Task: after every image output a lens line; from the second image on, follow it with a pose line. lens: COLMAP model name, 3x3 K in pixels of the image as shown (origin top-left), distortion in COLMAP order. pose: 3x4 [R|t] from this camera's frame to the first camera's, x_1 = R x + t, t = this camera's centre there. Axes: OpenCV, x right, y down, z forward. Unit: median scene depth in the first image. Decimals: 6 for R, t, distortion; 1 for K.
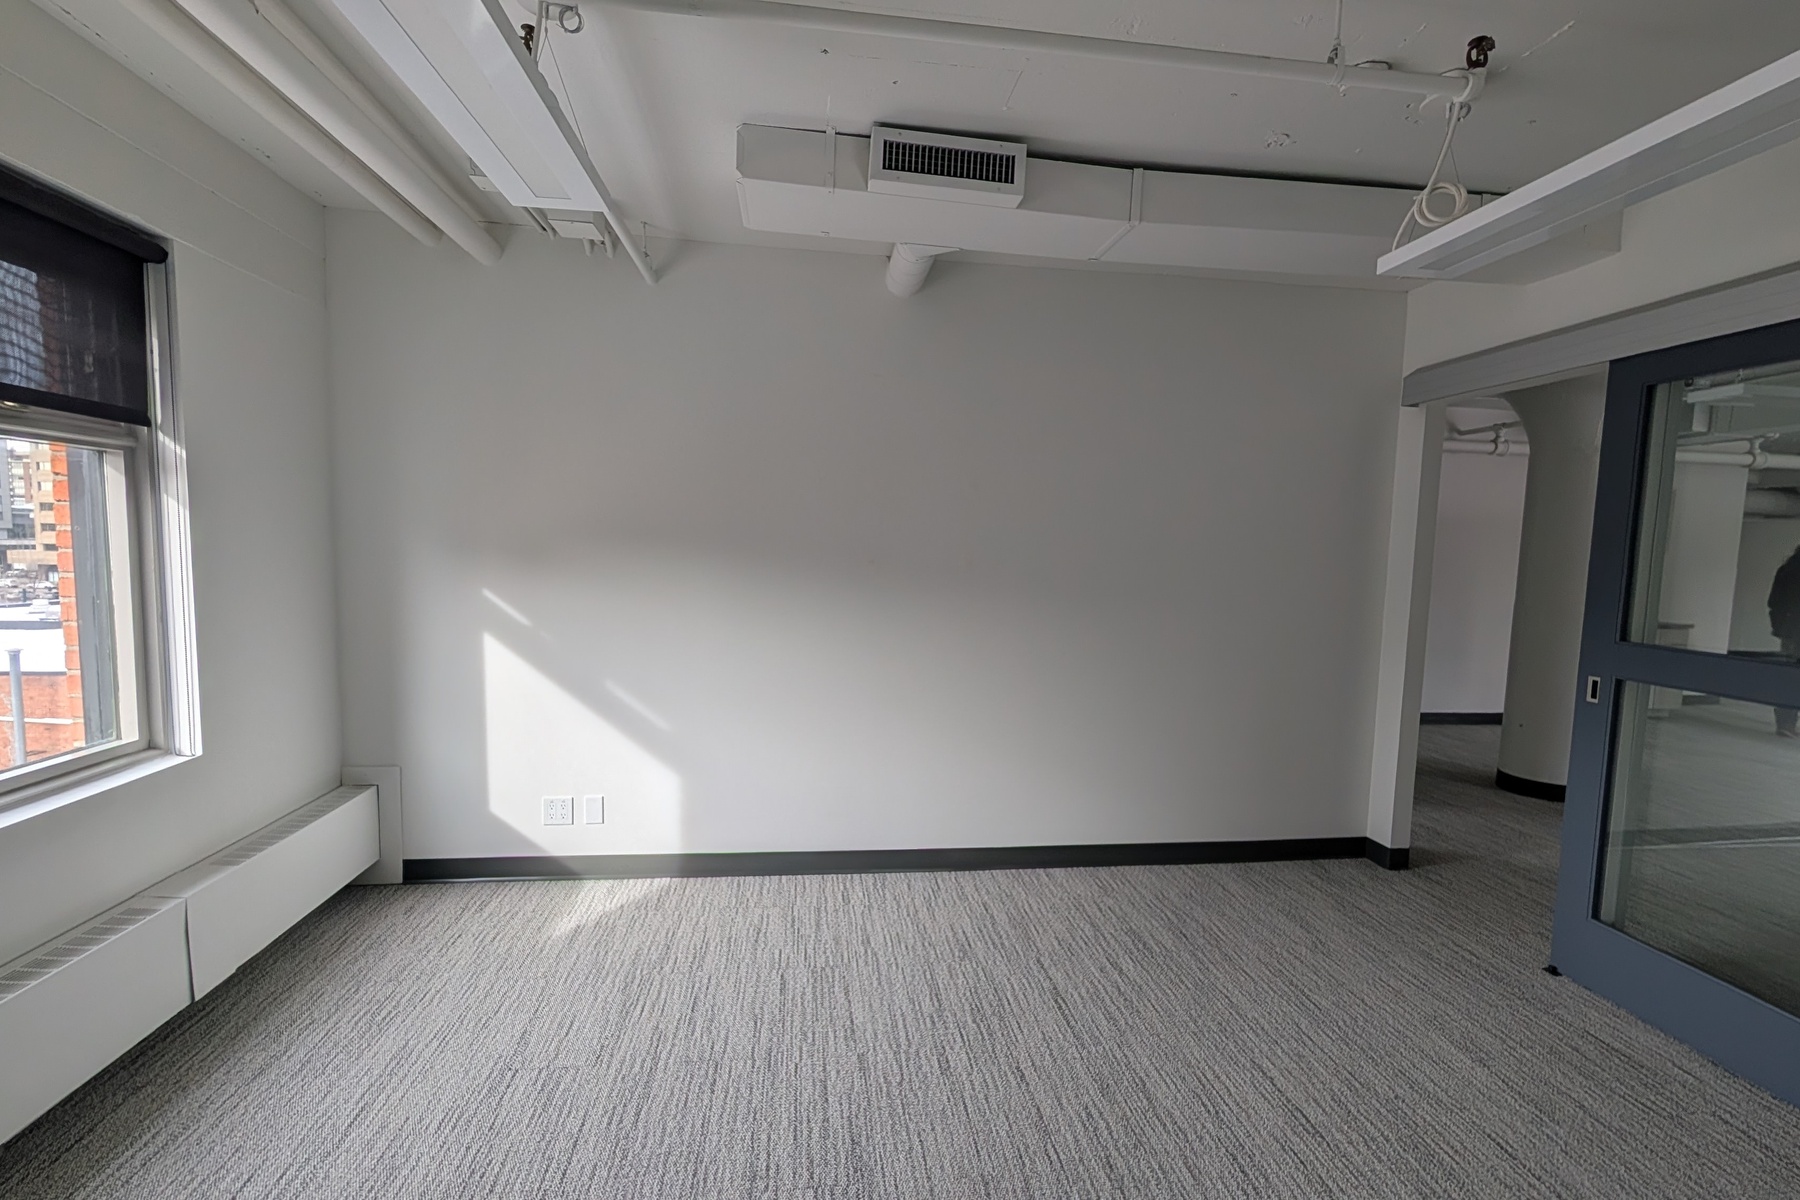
lens RADIAL K [[773.6, 0, 900.0], [0, 773.6, 600.0], [0, 0, 1]] dist [-0.000441, 0.000016]
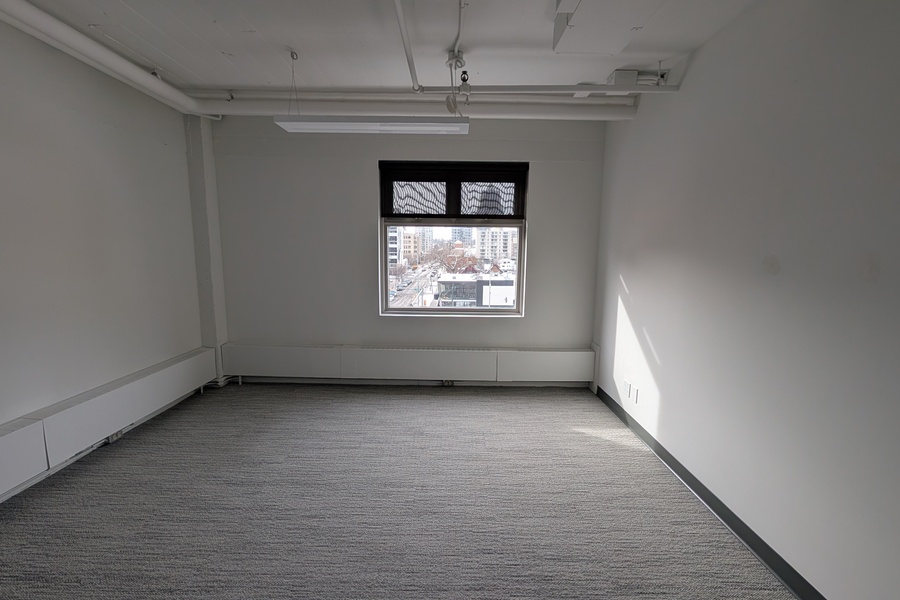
lens RADIAL K [[386.8, 0, 450.0], [0, 386.8, 300.0], [0, 0, 1]] dist [-0.000441, 0.000016]
pose [[-0.128833, 0.103724, -0.986227, 0.639647], [-0.084122, 0.989787, 0.115087, -0.030769], [0.988092, 0.097790, -0.118792, 0.726461]]
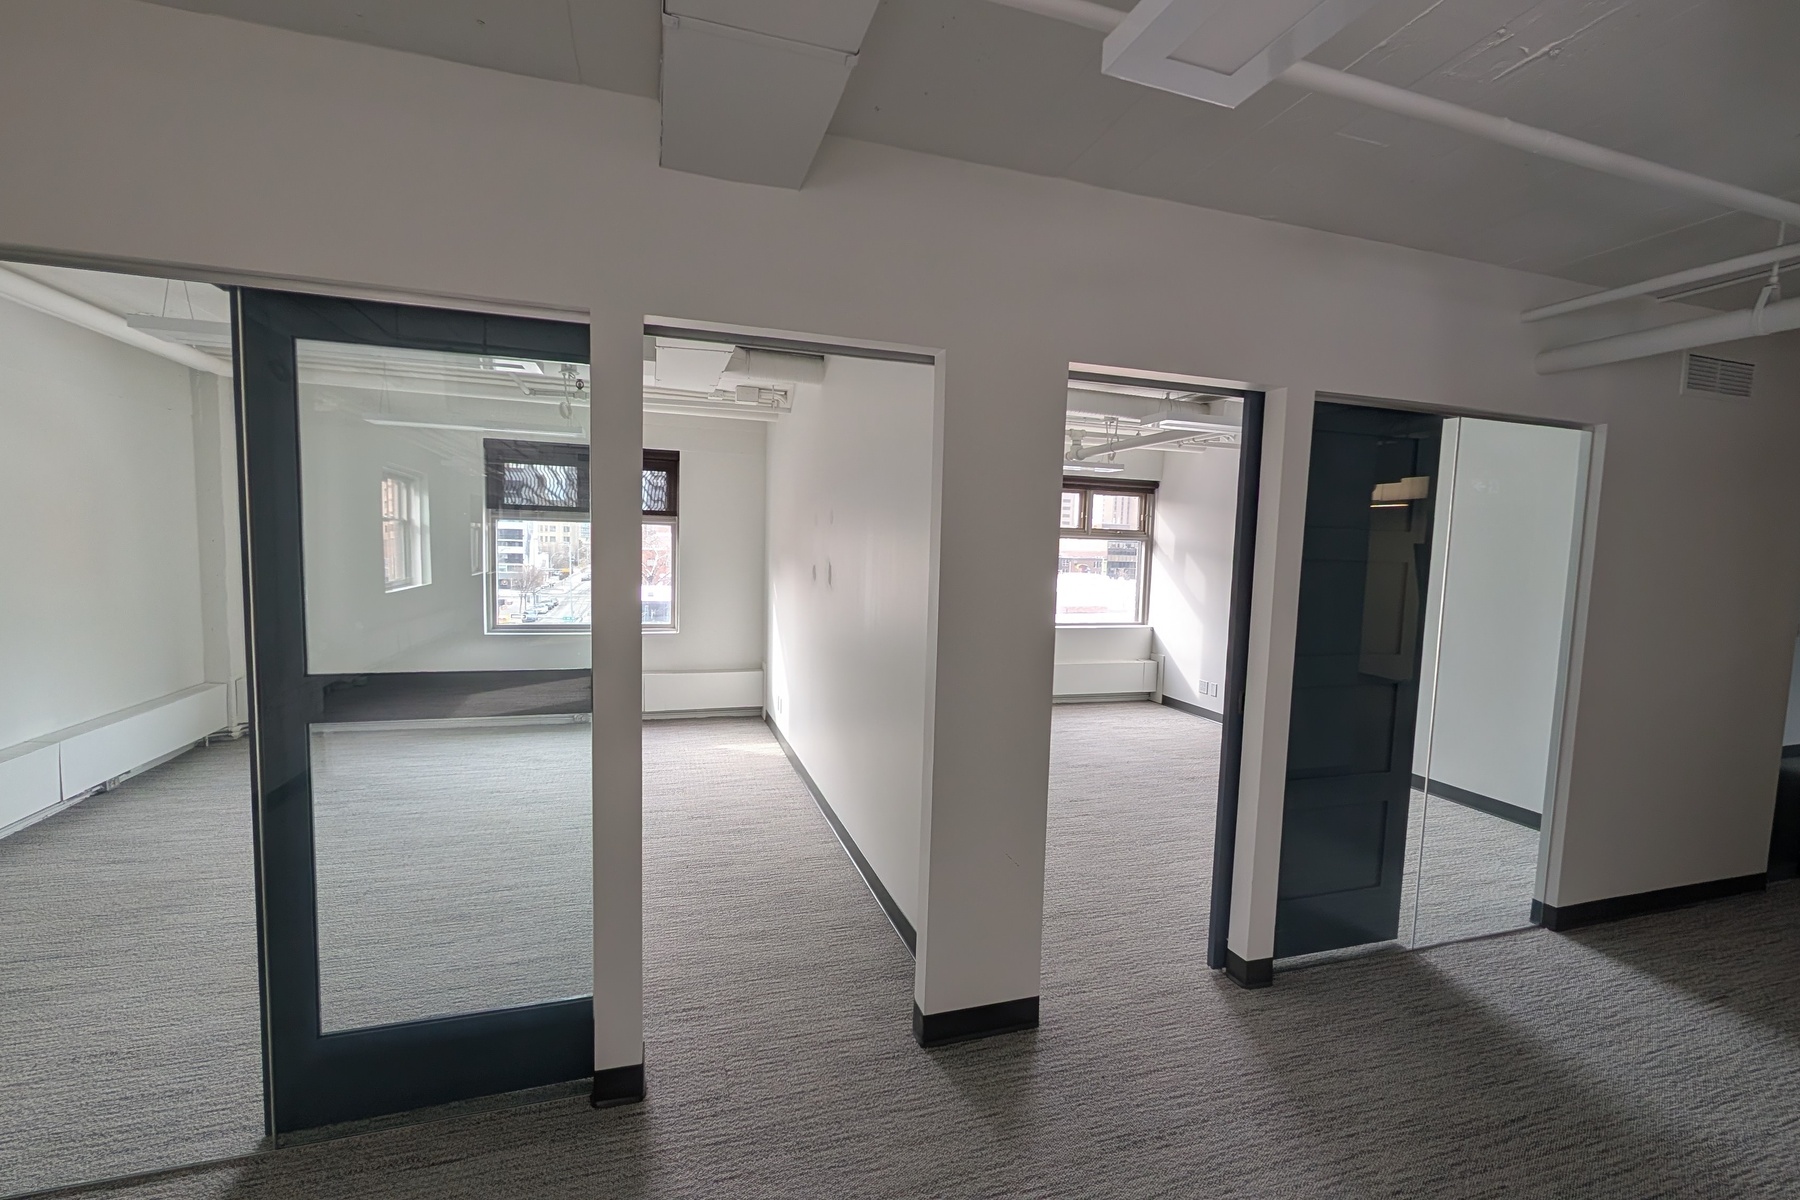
lens RADIAL K [[767.3, 0, 898.7], [0, 767.3, 608.0], [0, 0, 1]] dist [-0.000846, -0.000022]
pose [[0.188287, 0.064490, -0.979994, 1.597771], [-0.095675, 0.994300, 0.047049, -0.077515], [0.977443, 0.084902, 0.193384, 1.019911]]
